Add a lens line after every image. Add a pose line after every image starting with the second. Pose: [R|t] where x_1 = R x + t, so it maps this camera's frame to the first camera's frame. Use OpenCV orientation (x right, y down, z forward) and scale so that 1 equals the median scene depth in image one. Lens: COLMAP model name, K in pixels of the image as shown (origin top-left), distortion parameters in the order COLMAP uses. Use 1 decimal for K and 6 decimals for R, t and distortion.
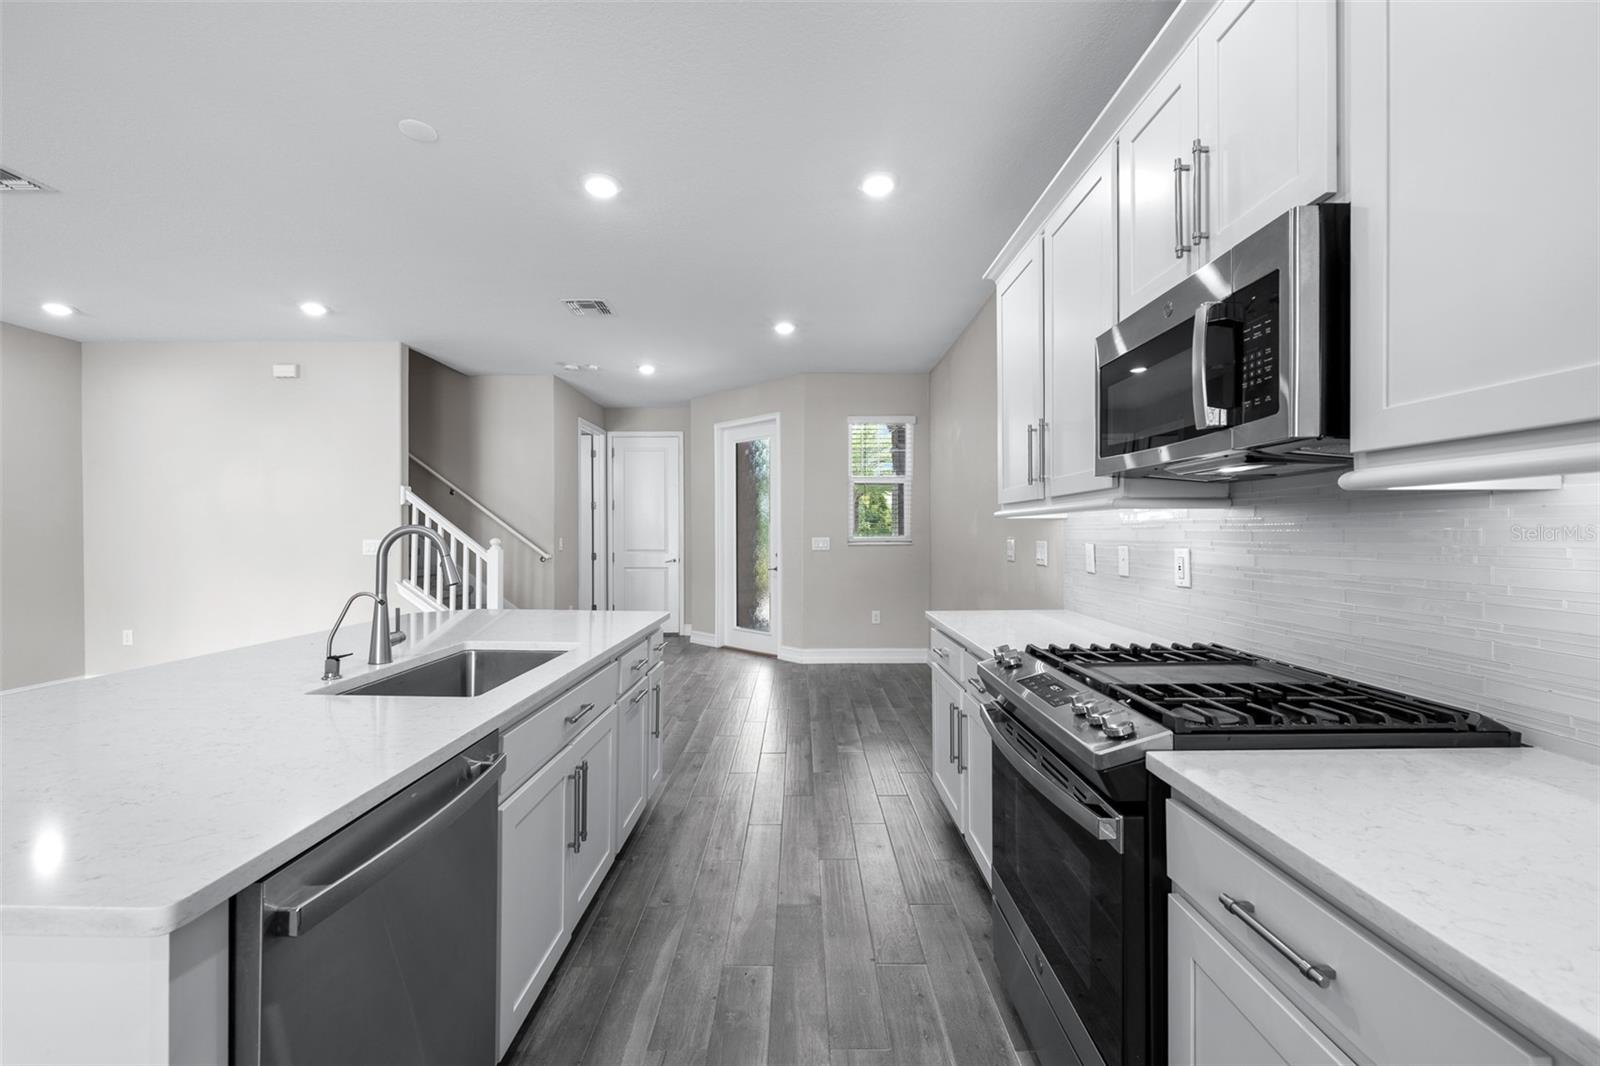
lens RADIAL K [[643.5, 0, 798.0], [0, 643.5, 531.0], [0, 0, 1]] dist [0.000123, -0.000033]
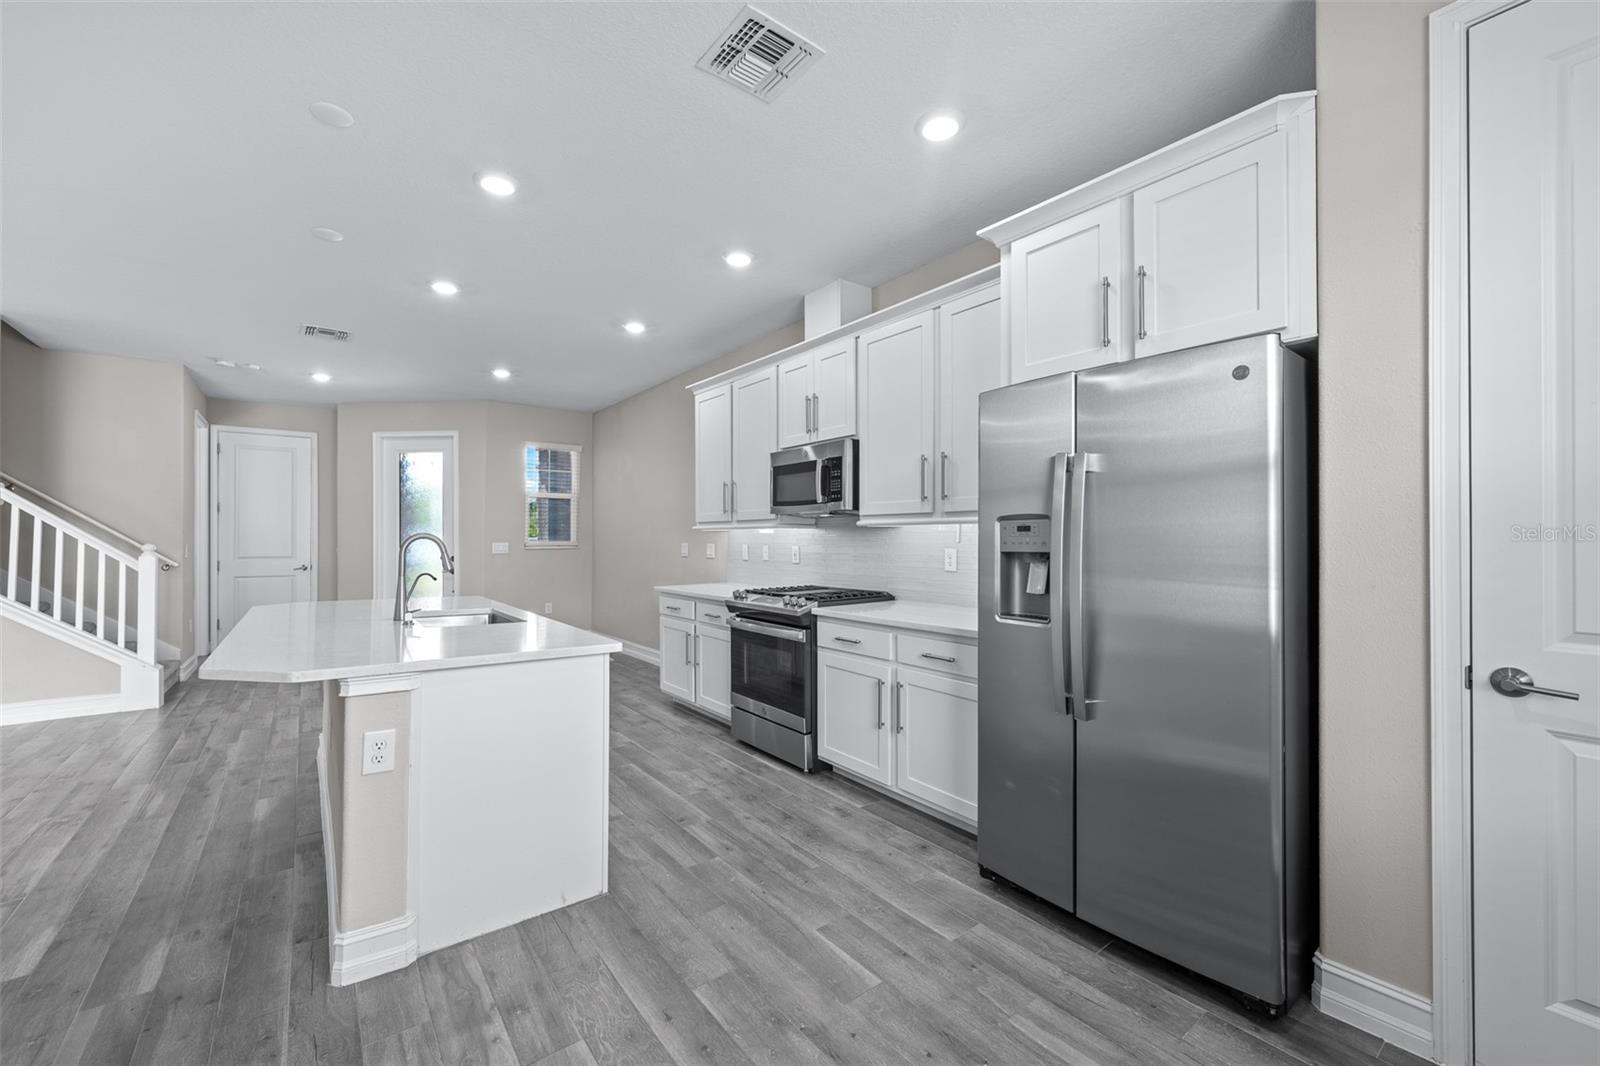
lens RADIAL K [[641.5, 0, 798.4], [0, 641.5, 536.8], [0, 0, 1]] dist [-0.000026, -0.000043]
pose [[0.791533, 0.003609, 0.611116, -0.516233], [-0.003047, 0.999993, -0.001959, -0.000216], [-0.611119, -0.000311, 0.791539, -0.522306]]
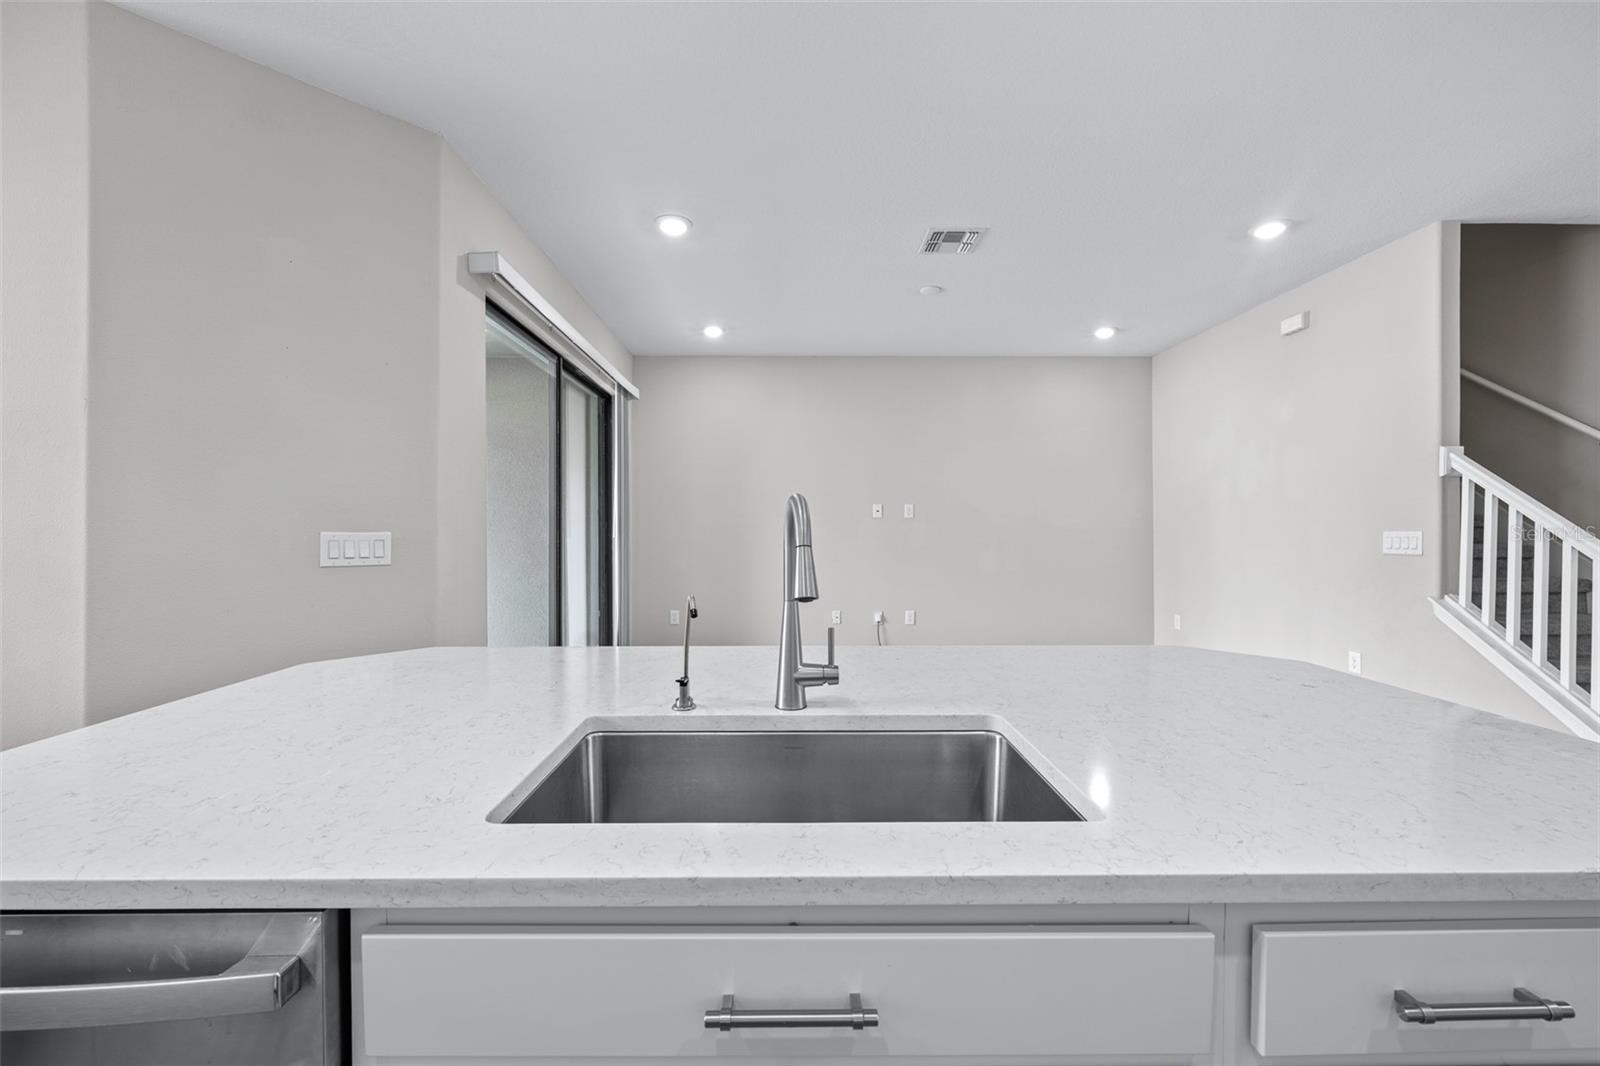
lens RADIAL K [[636.6, 0, 800.0], [0, 636.6, 533.0], [0, 0, 1]] dist [-0.001367, -0.000054]
pose [[0.017312, 0.006558, -0.999829, 0.001052], [0.004422, 0.999968, 0.006635, 0.014043], [0.999840, -0.004536, 0.017282, 0.616366]]
